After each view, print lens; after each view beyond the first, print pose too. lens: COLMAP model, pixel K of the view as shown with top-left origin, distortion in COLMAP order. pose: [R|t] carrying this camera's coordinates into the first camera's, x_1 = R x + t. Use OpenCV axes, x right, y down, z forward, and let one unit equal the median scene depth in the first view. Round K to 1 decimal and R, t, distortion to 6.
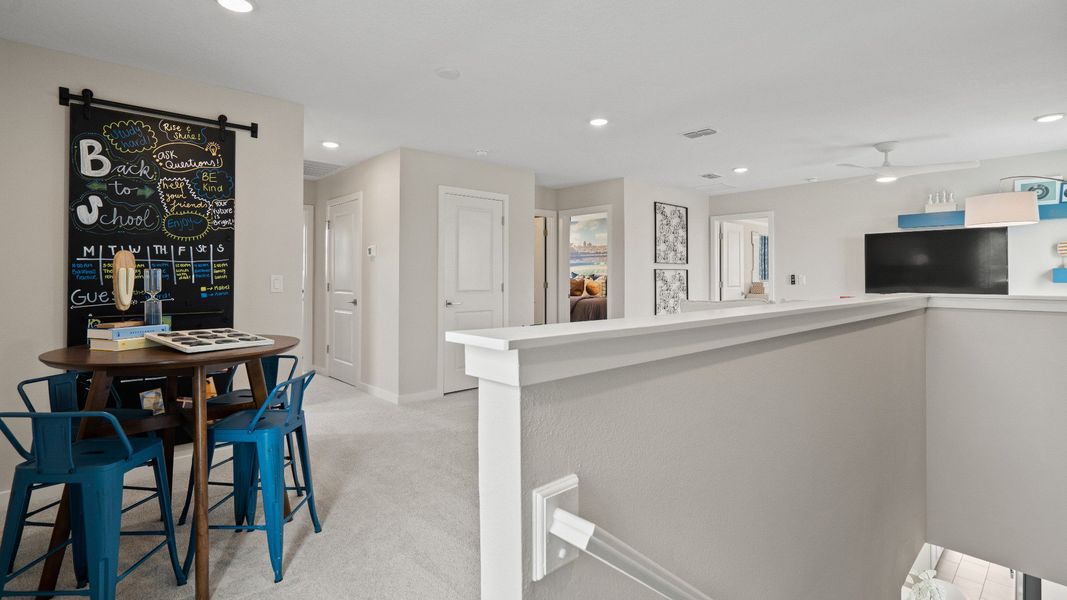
lens RADIAL K [[491.6, 0, 534.1], [0, 491.6, 297.1], [0, 0, 1]] dist [-0.005059, 0.001871]
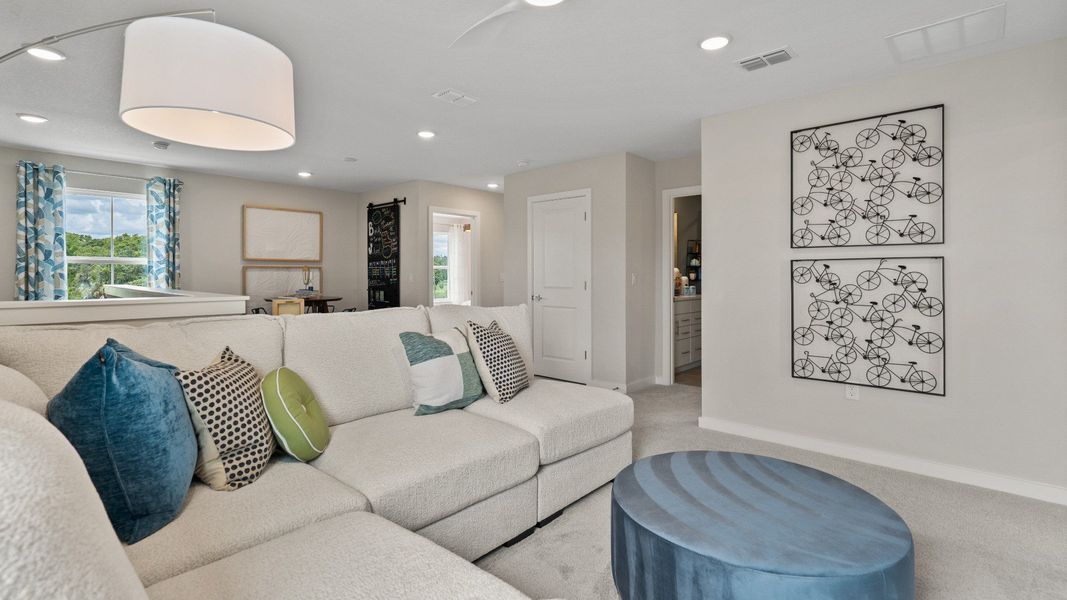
lens RADIAL K [[491.6, 0, 533.2], [0, 491.6, 299.3], [0, 0, 1]] dist [-0.005059, 0.001871]
pose [[0.090719, 0.050415, -0.994600, 1.501747], [-0.041323, 0.998048, 0.046820, -0.056940], [0.995019, 0.036853, 0.092626, 1.366867]]
